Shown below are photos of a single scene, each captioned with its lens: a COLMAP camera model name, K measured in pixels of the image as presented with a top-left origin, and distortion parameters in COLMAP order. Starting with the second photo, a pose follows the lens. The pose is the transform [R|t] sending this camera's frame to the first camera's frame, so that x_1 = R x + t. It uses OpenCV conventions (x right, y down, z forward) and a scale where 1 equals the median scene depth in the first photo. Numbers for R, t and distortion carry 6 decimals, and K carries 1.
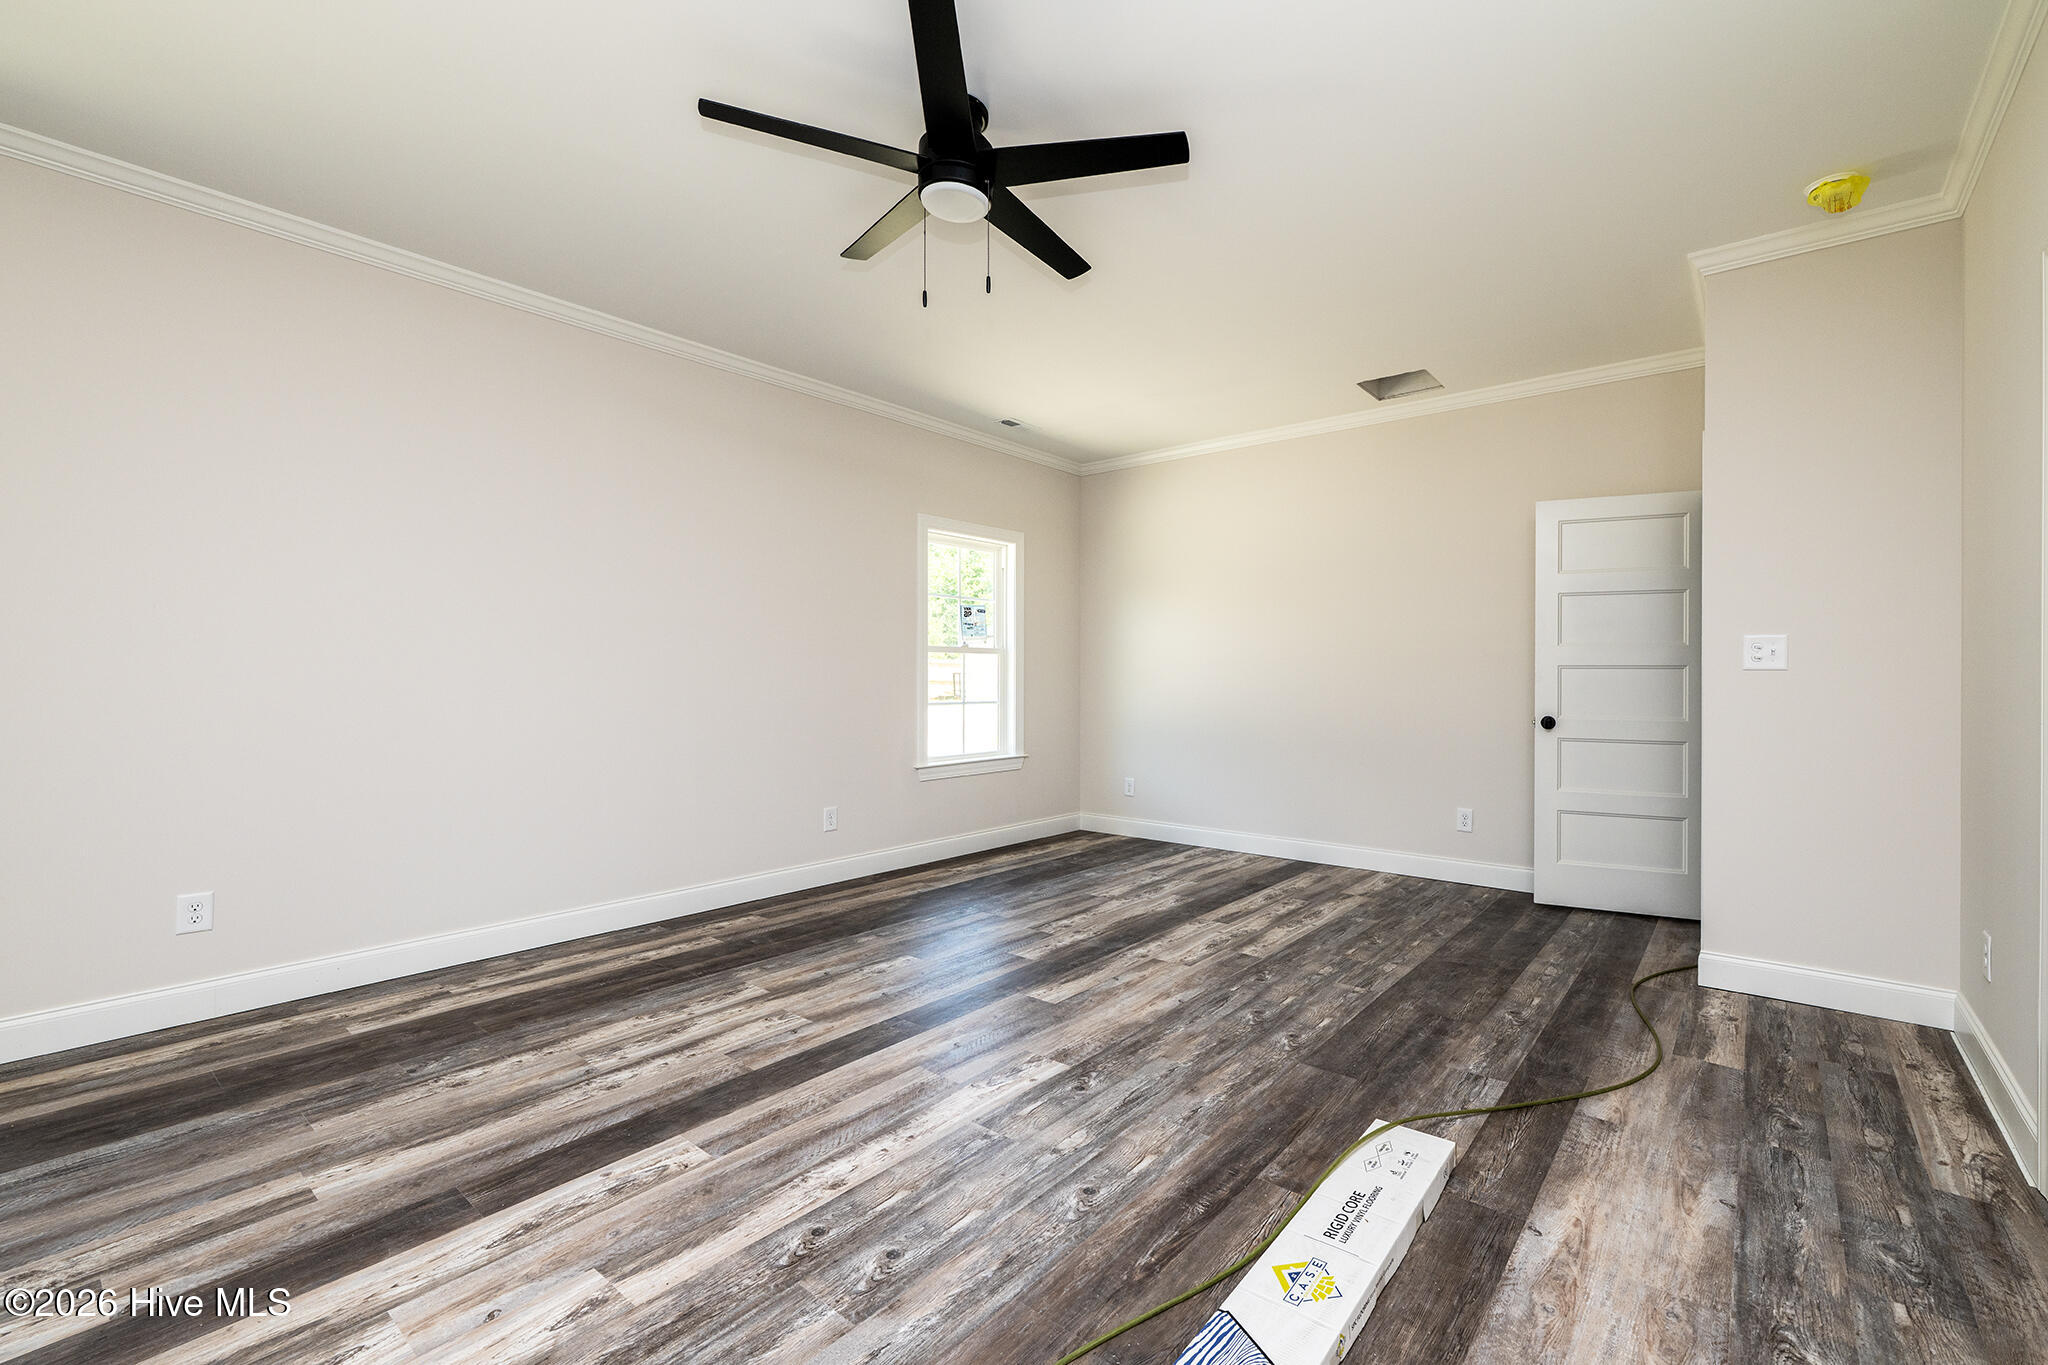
lens RADIAL K [[853.8, 0, 1058.1], [0, 853.8, 662.1], [0, 0, 1]] dist [-0.001664, -0.000011]
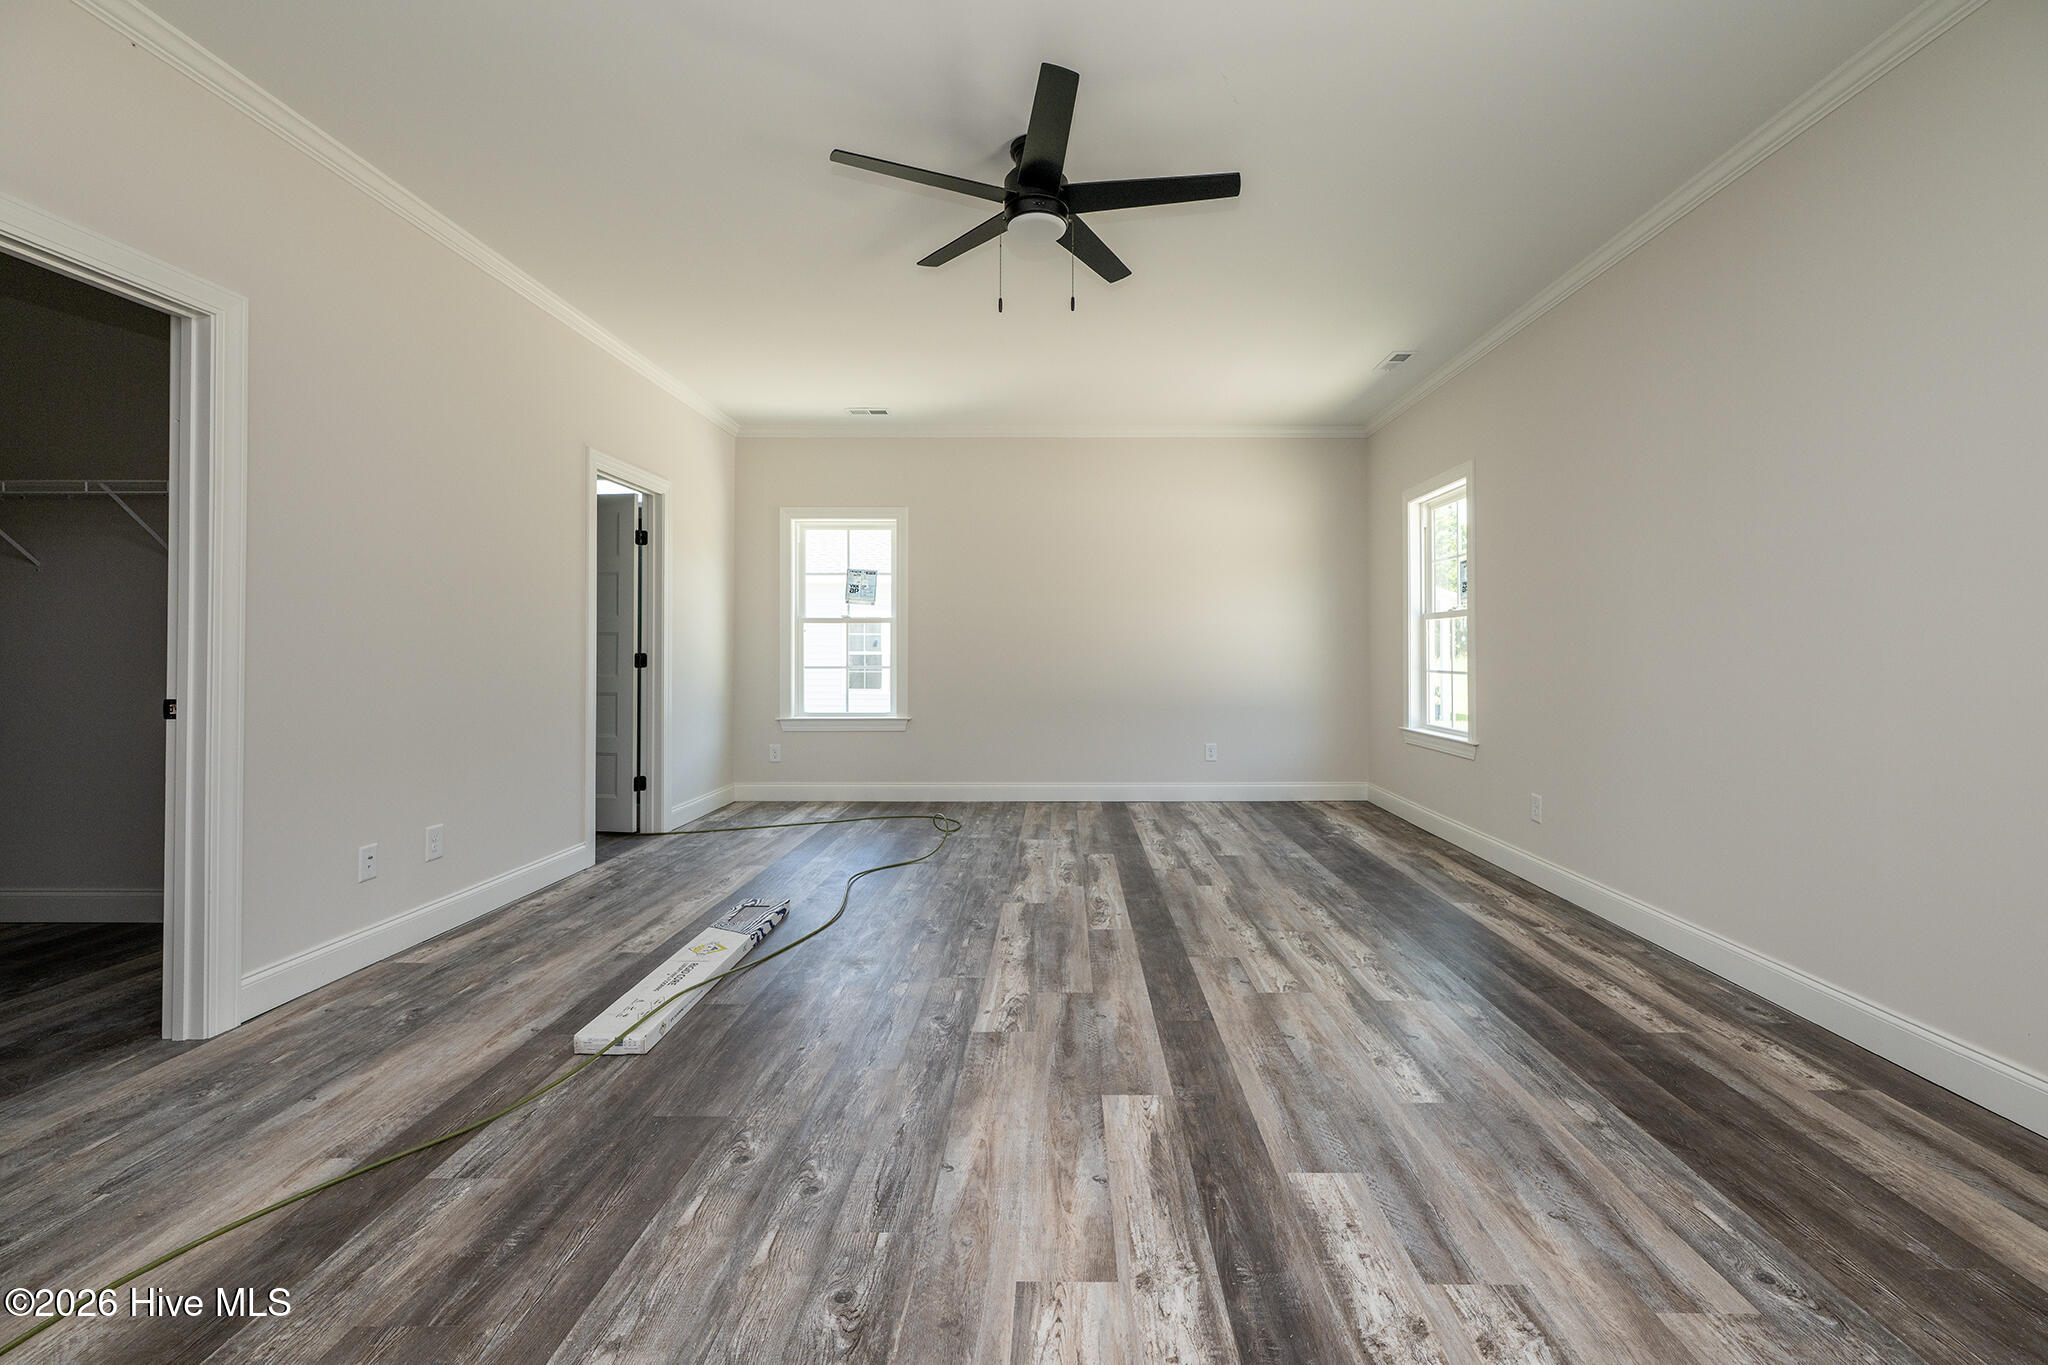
lens RADIAL K [[853.8, 0, 1058.1], [0, 853.8, 662.1], [0, 0, 1]] dist [-0.001664, -0.000011]
pose [[-0.768756, 0.002334, -0.639538, 0.487985], [0.006135, 0.999974, -0.003725, 0.059016], [0.639513, -0.006787, -0.768750, 1.597509]]
